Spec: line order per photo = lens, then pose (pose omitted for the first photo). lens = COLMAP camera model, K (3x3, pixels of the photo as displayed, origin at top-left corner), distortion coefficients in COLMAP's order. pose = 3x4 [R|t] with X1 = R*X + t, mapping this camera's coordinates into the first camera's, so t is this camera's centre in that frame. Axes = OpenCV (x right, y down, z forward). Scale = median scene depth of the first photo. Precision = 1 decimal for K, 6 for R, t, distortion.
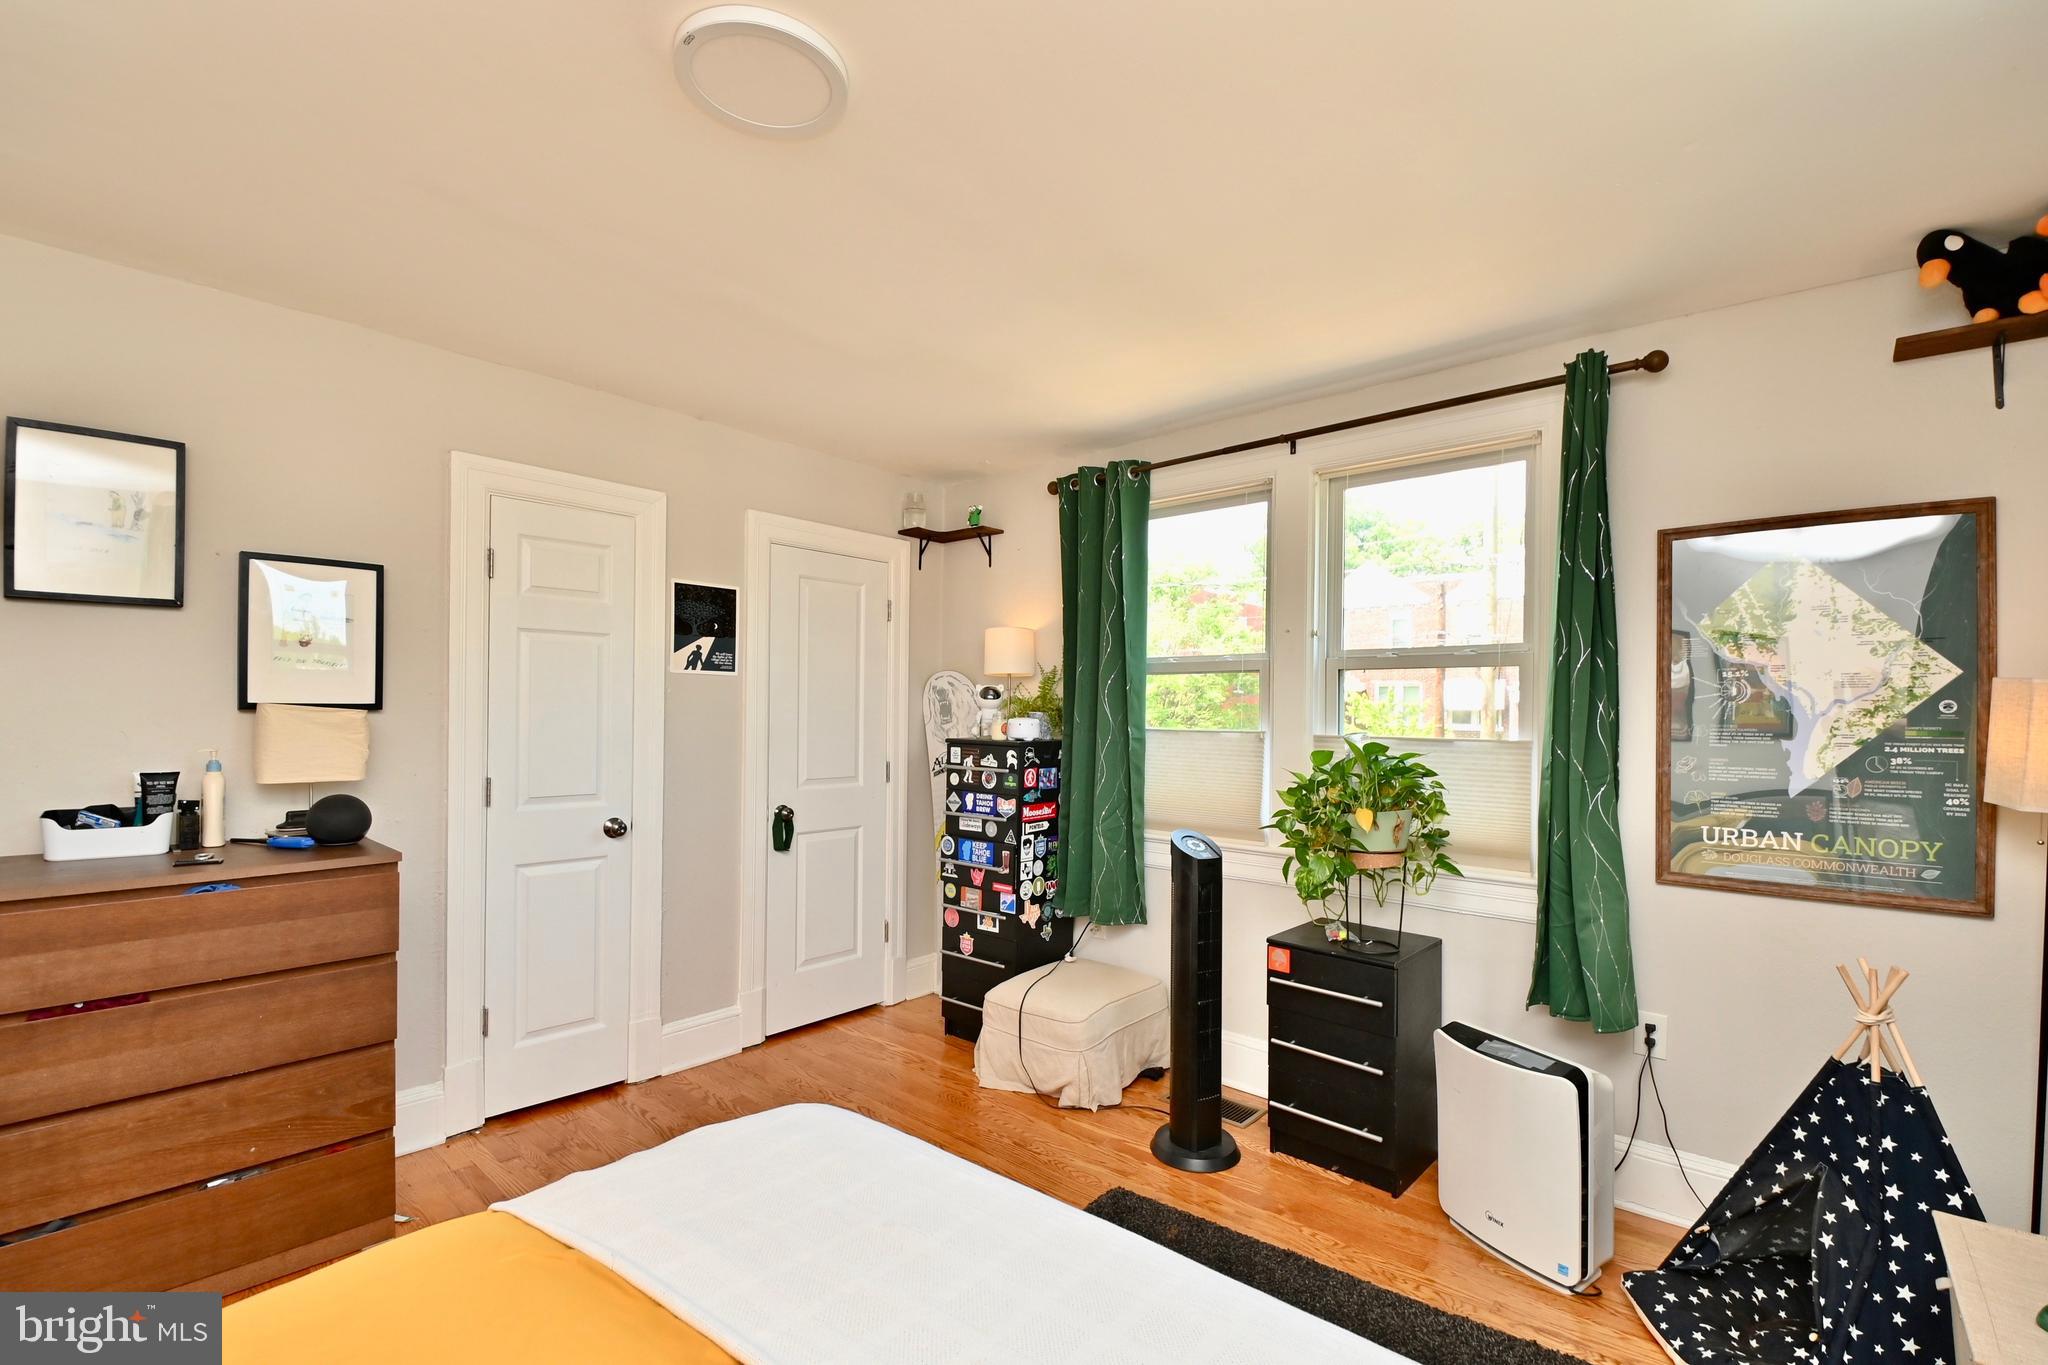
lens RADIAL K [[901.2, 0, 1034.4], [0, 901.2, 704.5], [0, 0, 1]] dist [0.006649, -0.016970]
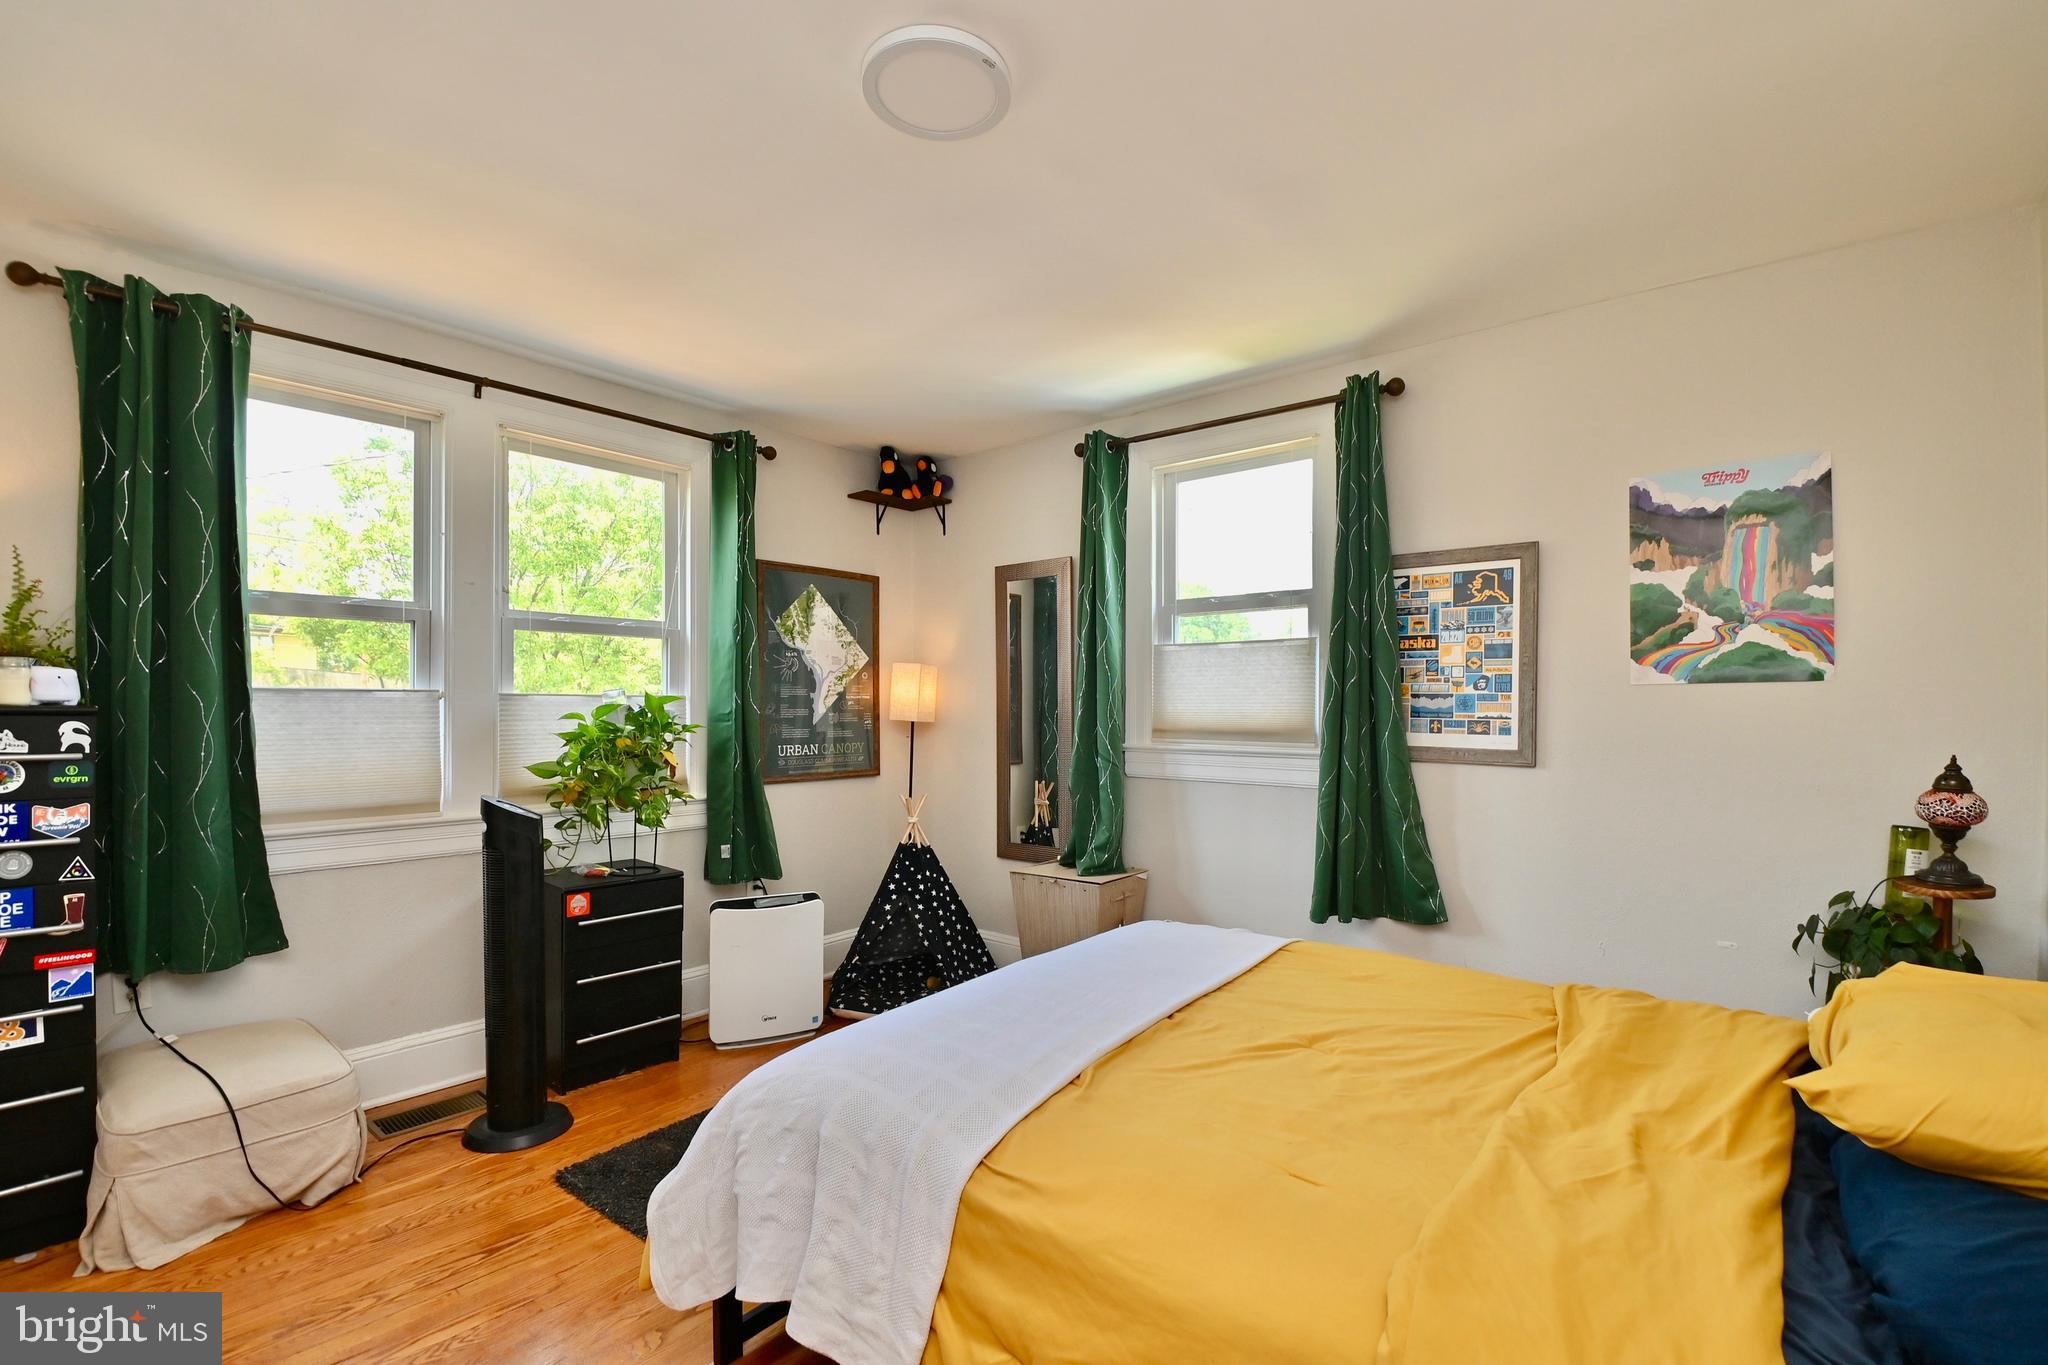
lens RADIAL K [[901.2, 0, 1035.2], [0, 901.2, 699.9], [0, 0, 1]] dist [0.006649, -0.016970]
pose [[-0.031884, -0.003801, 0.999484, -0.884076], [-0.013147, 0.999908, 0.003383, 0.038640], [-0.999405, -0.013032, -0.031931, 0.564786]]
